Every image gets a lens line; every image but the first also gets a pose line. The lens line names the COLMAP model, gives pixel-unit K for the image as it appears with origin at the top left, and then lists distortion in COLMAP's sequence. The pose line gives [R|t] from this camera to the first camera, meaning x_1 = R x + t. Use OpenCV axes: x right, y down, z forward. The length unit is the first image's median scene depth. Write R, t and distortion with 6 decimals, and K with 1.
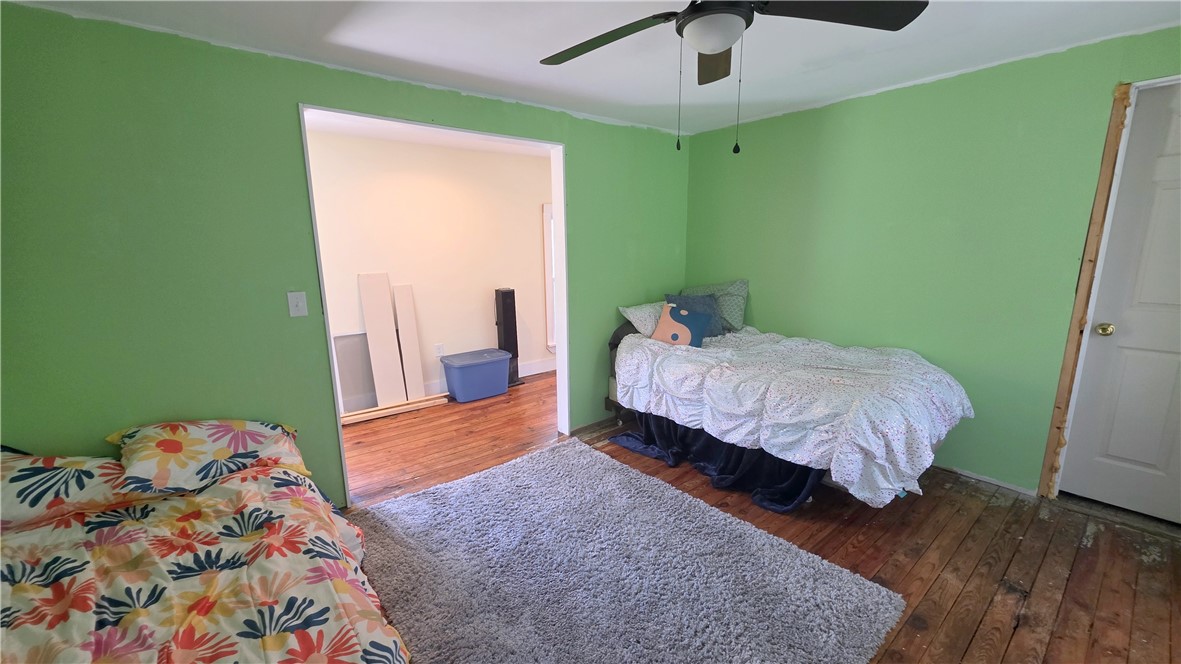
lens RADIAL K [[473.5, 0, 591.5], [0, 473.5, 337.3], [0, 0, 1]] dist [0.000825, -0.000317]
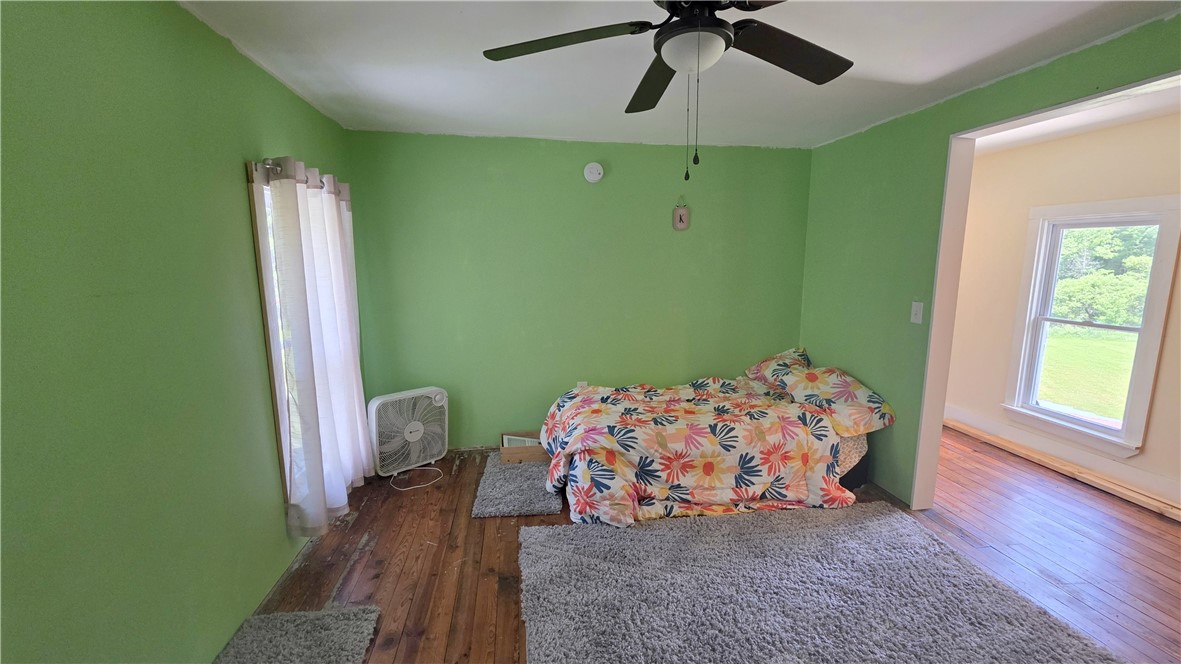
lens RADIAL K [[473.5, 0, 591.5], [0, 473.5, 337.3], [0, 0, 1]] dist [0.000825, -0.000317]
pose [[-0.516169, 0.148668, -0.843485, 1.005566], [-0.155291, 0.952253, 0.262869, -0.249644], [0.842291, 0.266670, -0.468436, 1.143523]]
